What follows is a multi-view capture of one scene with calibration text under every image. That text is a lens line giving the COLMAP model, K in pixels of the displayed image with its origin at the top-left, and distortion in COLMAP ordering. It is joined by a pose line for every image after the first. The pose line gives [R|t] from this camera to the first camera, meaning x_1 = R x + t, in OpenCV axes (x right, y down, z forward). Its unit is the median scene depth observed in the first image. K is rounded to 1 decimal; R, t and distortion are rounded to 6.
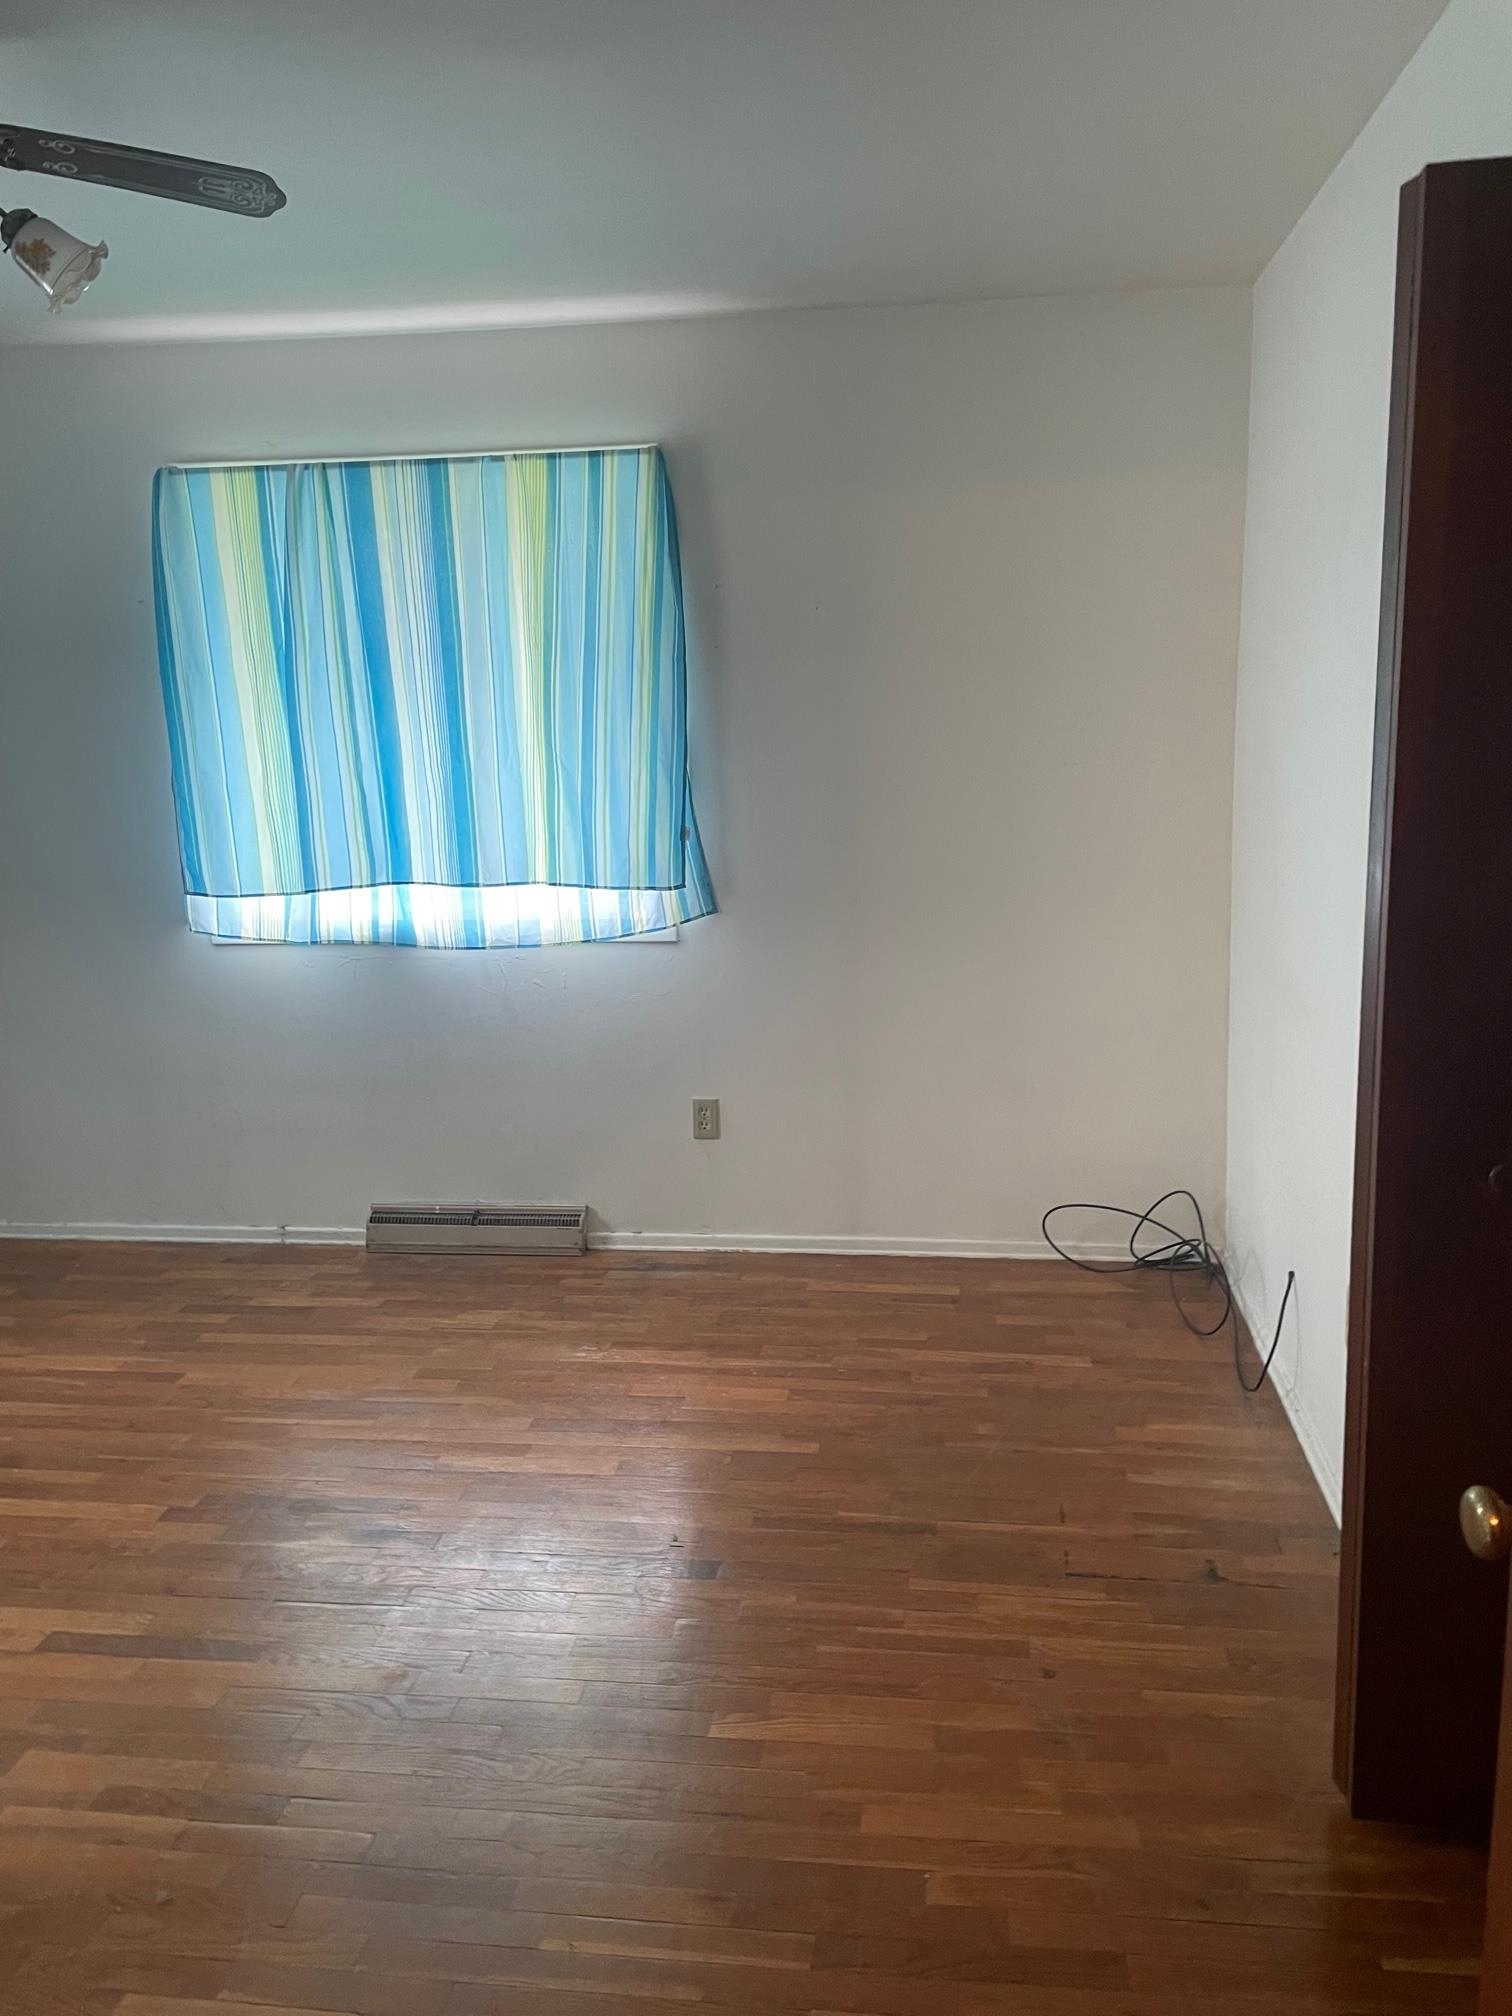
lens RADIAL K [[1527.5, 0, 756.0], [0, 1527.5, 1008.0], [0, 0, 1]] dist [0.084328, -0.099736]
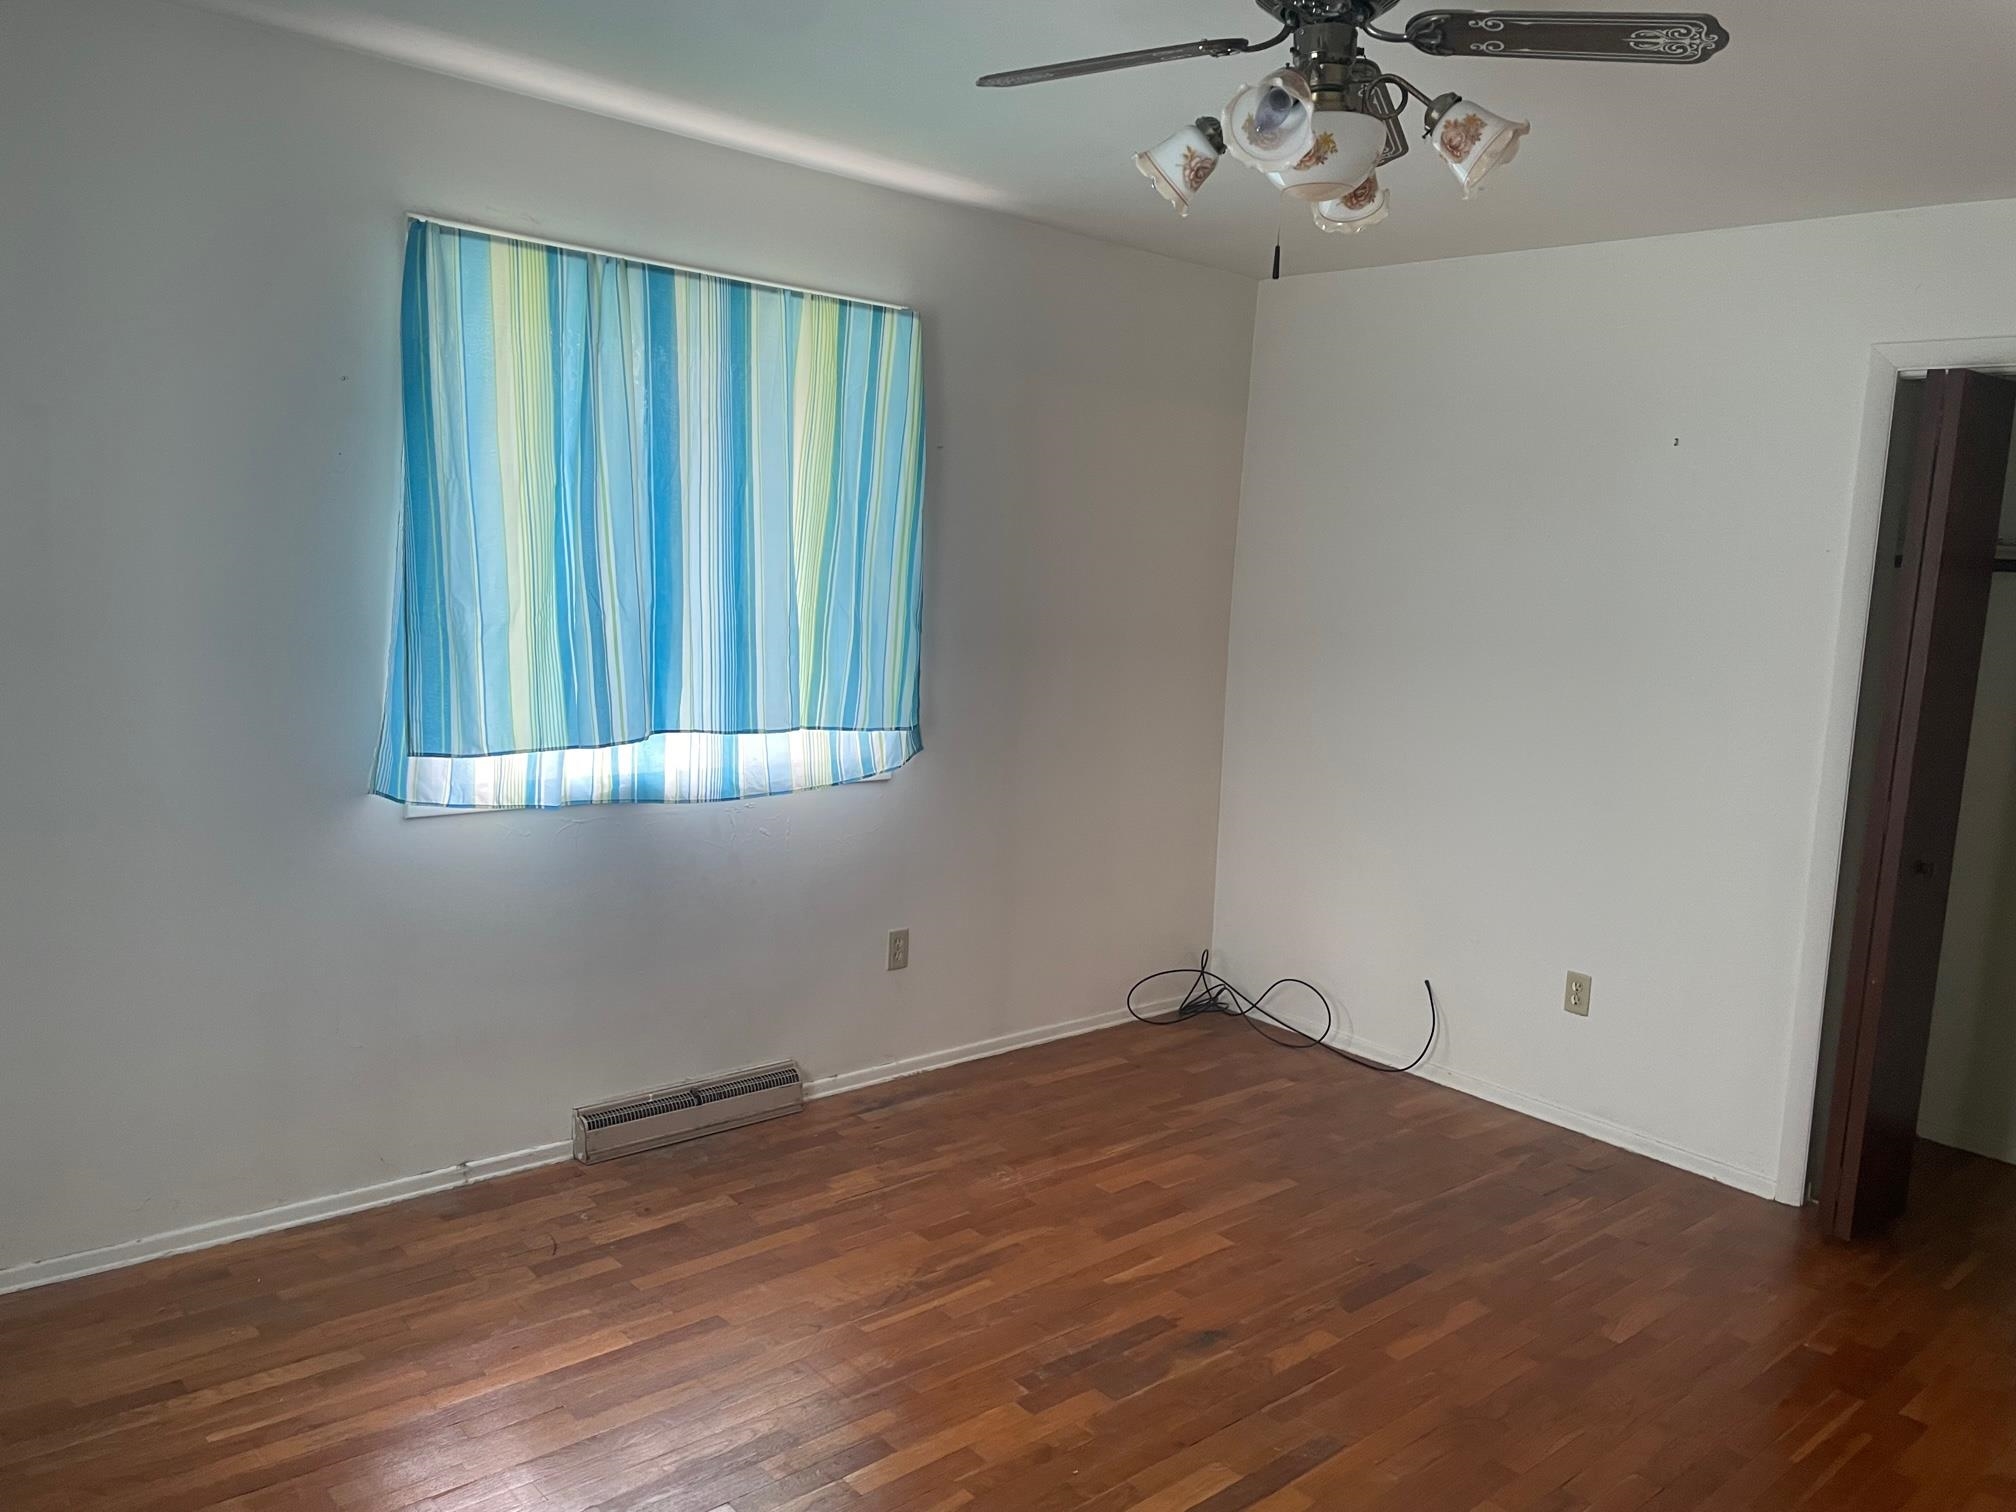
lens RADIAL K [[1527.5, 0, 1008.0], [0, 1527.5, 756.0], [0, 0, 1]] dist [0.084328, -0.099736]
pose [[0.653492, -0.043828, 0.755663, -0.786256], [0.077059, 0.996988, -0.008816, -0.044432], [-0.753000, 0.063992, 0.654901, 0.268069]]
